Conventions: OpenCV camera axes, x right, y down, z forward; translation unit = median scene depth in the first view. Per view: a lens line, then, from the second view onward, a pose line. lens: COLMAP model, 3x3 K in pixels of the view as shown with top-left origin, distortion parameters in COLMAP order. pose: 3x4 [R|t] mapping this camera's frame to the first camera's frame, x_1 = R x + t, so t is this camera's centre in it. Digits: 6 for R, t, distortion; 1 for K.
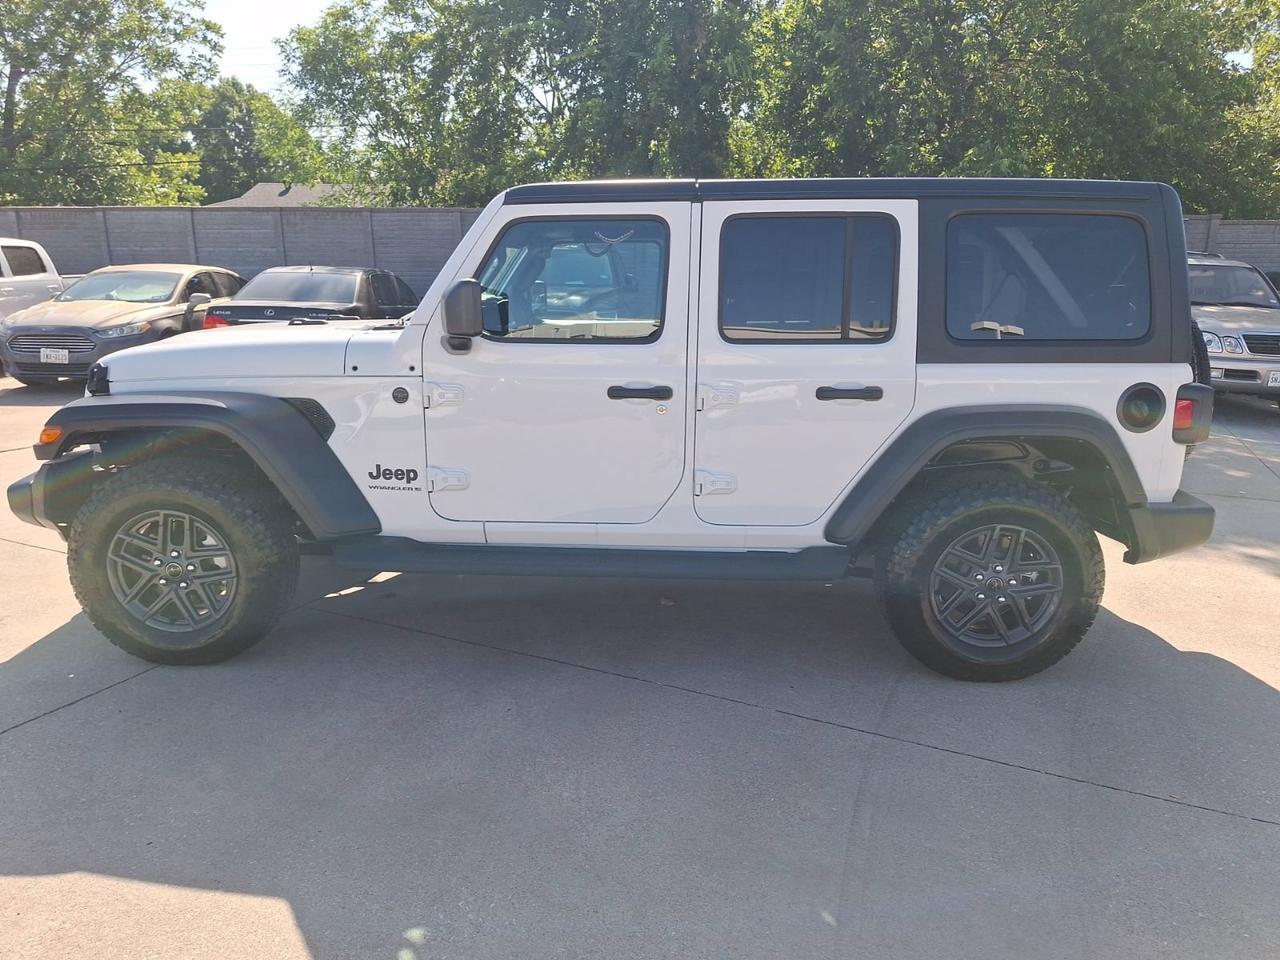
lens RADIAL K [[921.7, 0, 633.4], [0, 921.7, 479.9], [0, 0, 1]] dist [0.012796, -0.002790]
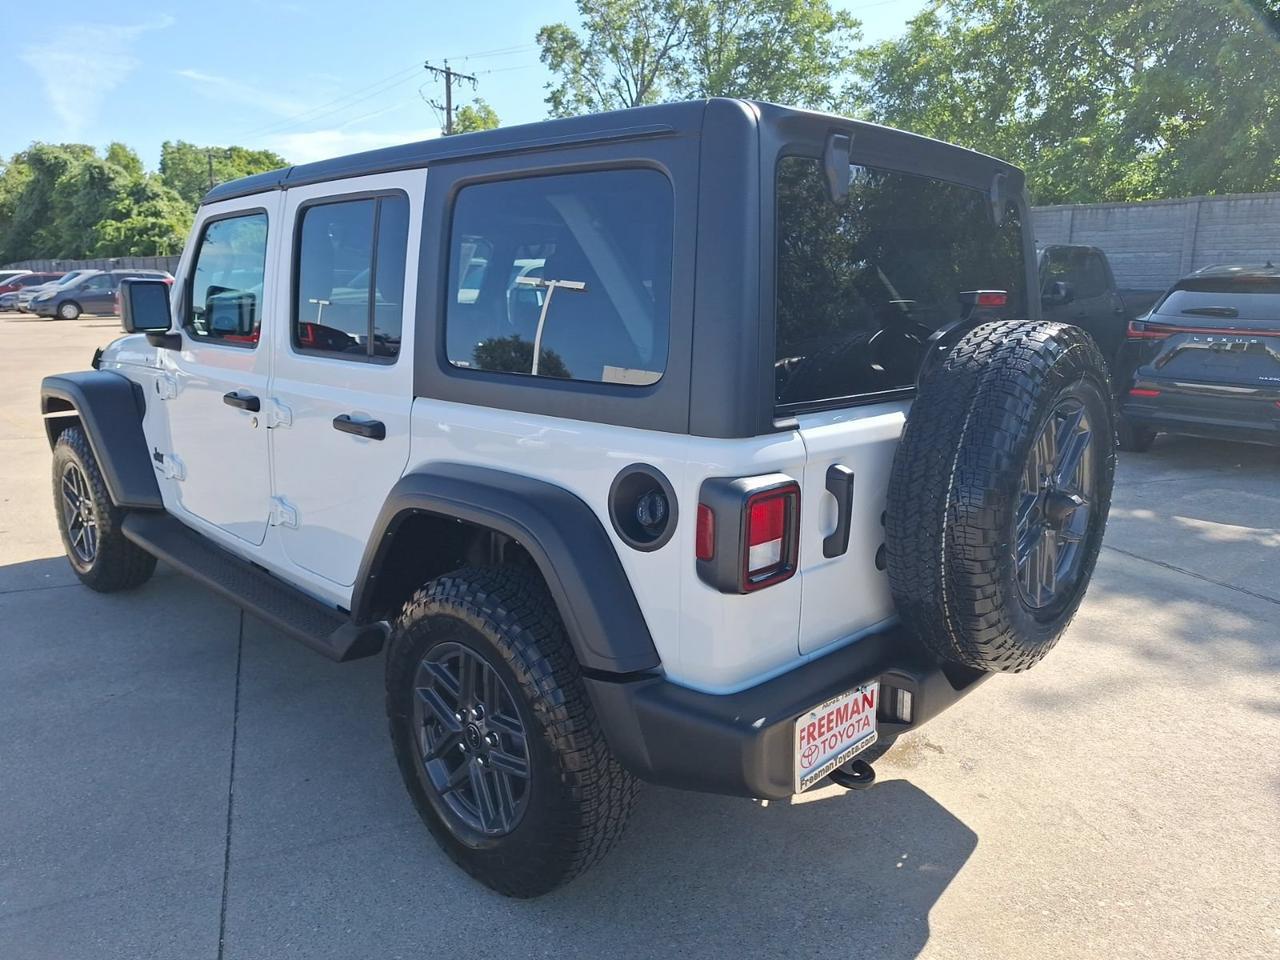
lens RADIAL K [[921.7, 0, 633.4], [0, 921.7, 479.9], [0, 0, 1]] dist [0.012796, -0.002790]
pose [[0.735244, 0.145678, -0.661963, 0.873305], [-0.157732, 0.986592, 0.041925, -0.113618], [0.659195, 0.073587, 0.748363, 0.551424]]
